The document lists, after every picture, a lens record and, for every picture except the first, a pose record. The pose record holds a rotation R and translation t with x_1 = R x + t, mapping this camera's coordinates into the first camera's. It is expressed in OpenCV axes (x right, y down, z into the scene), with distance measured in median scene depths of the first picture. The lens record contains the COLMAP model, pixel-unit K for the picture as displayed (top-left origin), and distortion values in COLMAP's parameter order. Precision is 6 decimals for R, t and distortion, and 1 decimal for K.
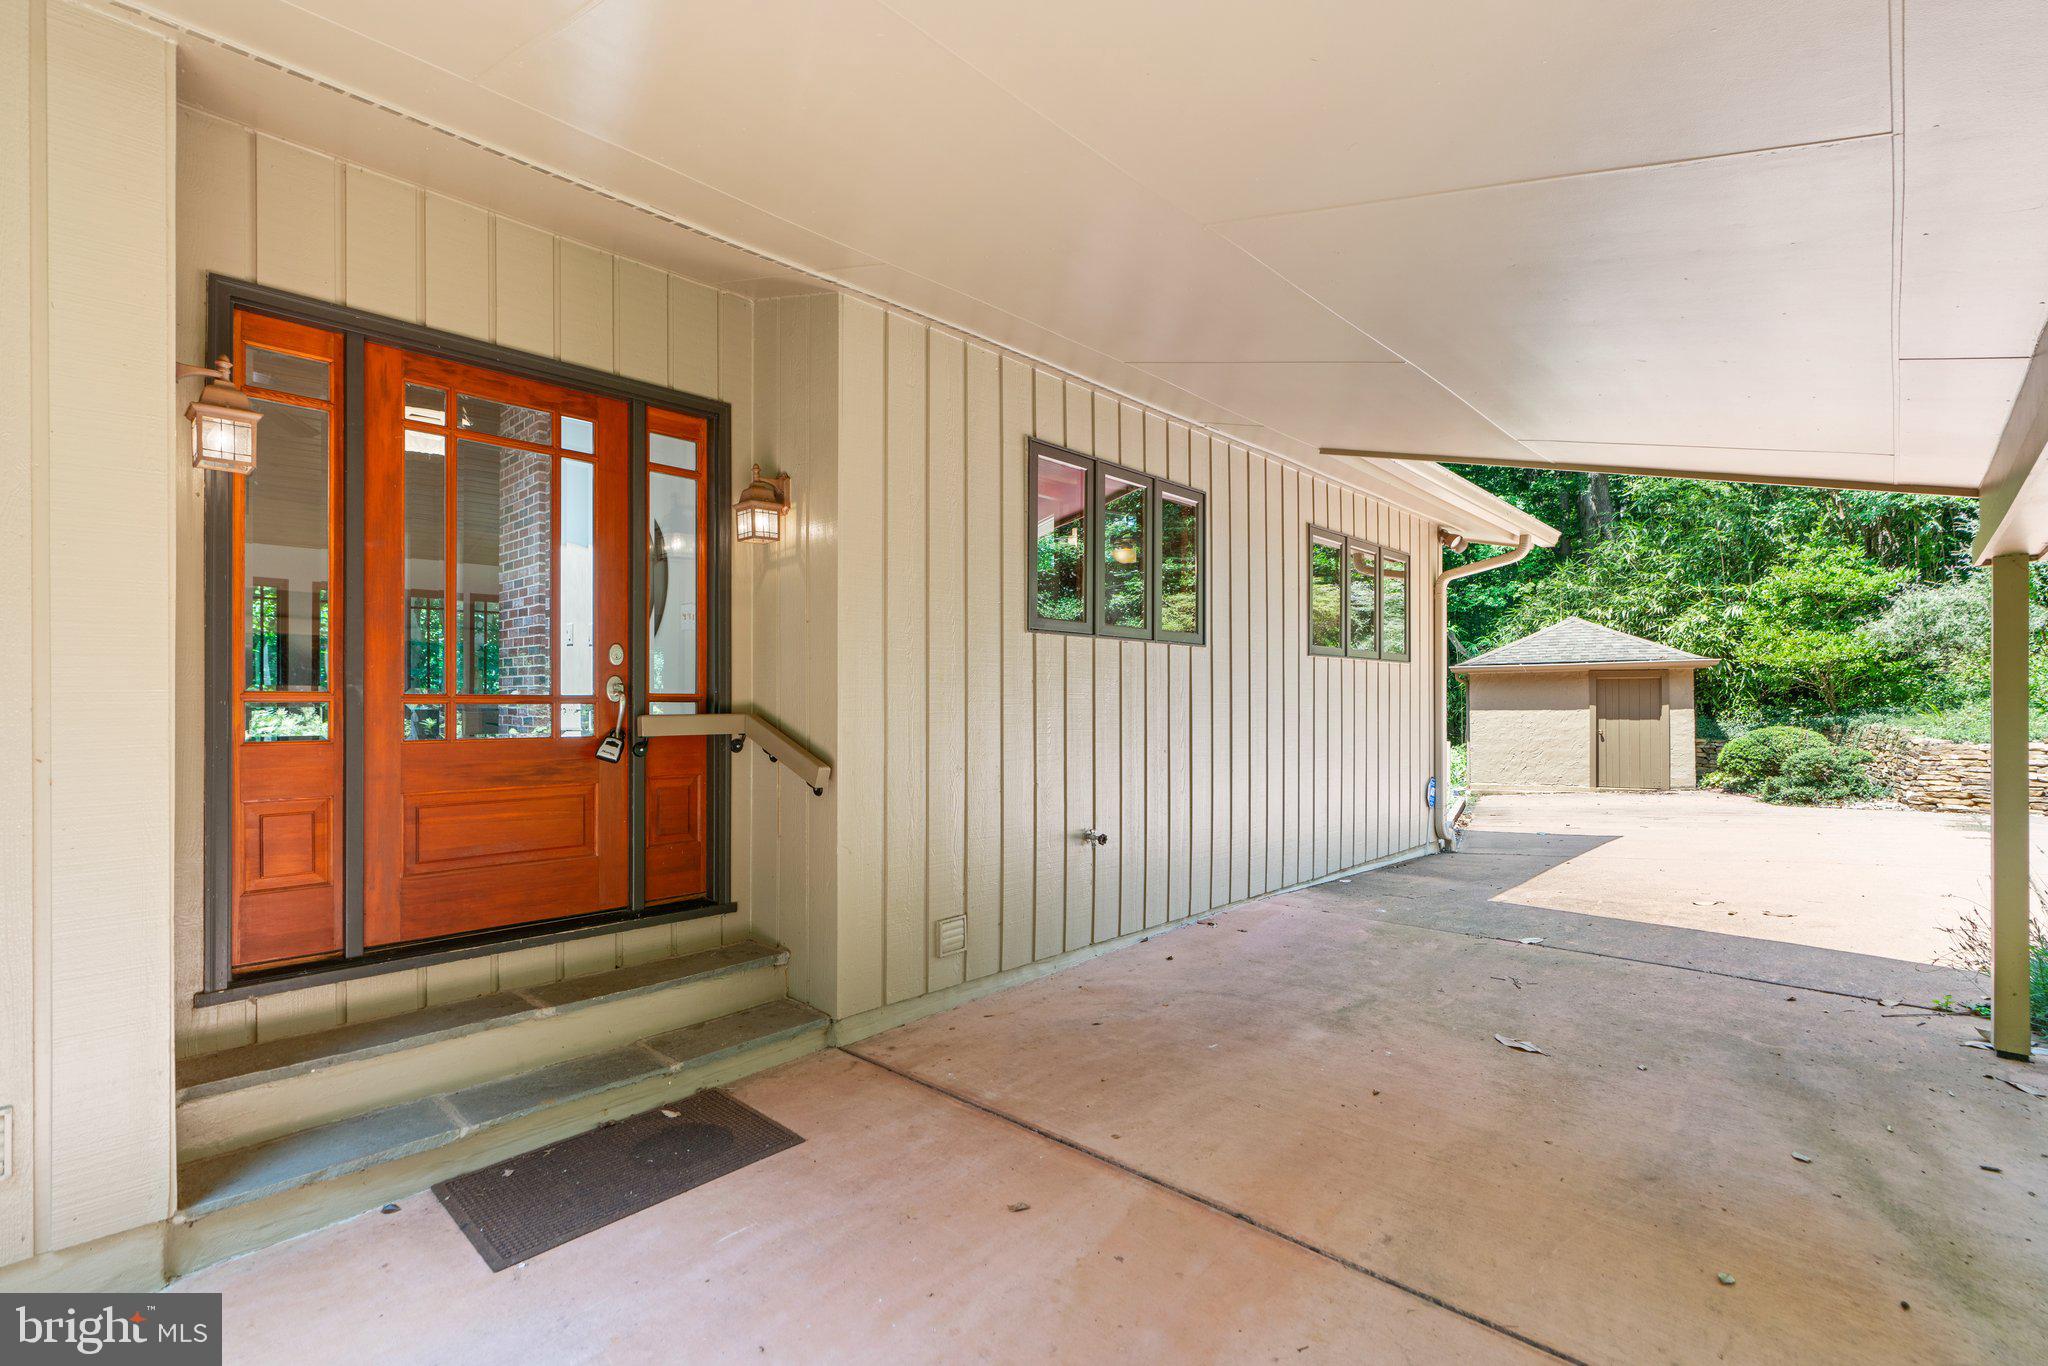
lens RADIAL K [[924.9, 0, 1024.6], [0, 924.9, 702.5], [0, 0, 1]] dist [-0.010626, 0.006090]
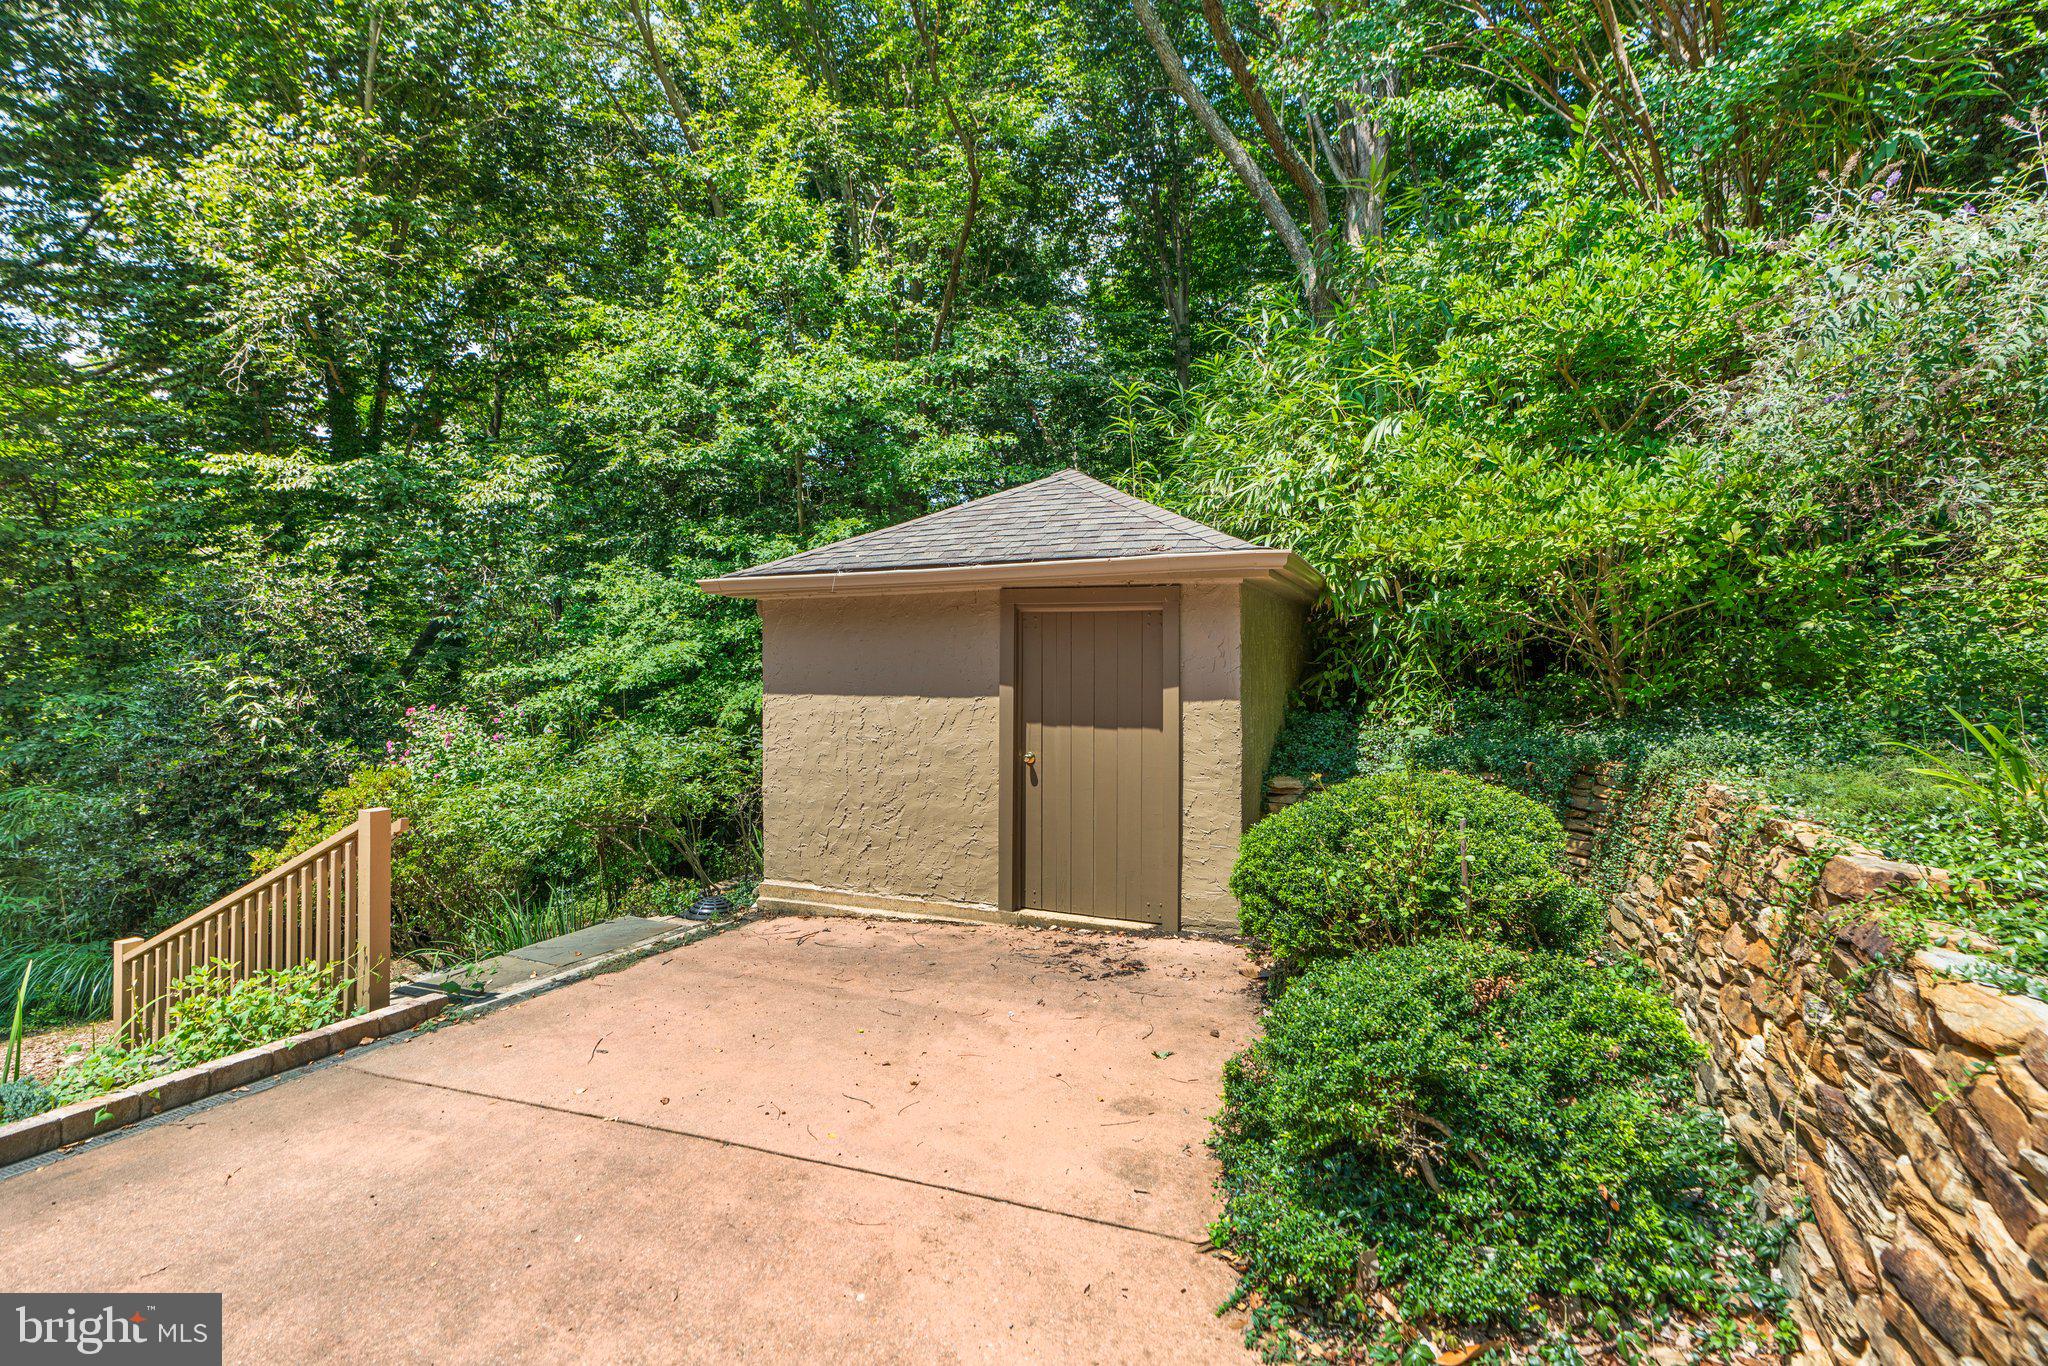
lens RADIAL K [[924.9, 0, 1030.7], [0, 924.9, 663.3], [0, 0, 1]] dist [-0.010626, 0.006090]
pose [[0.996229, 0.011242, 0.086031, 0.594612], [-0.011625, 0.999925, 0.003956, -0.006838], [-0.085980, -0.004941, 0.996285, 0.637655]]
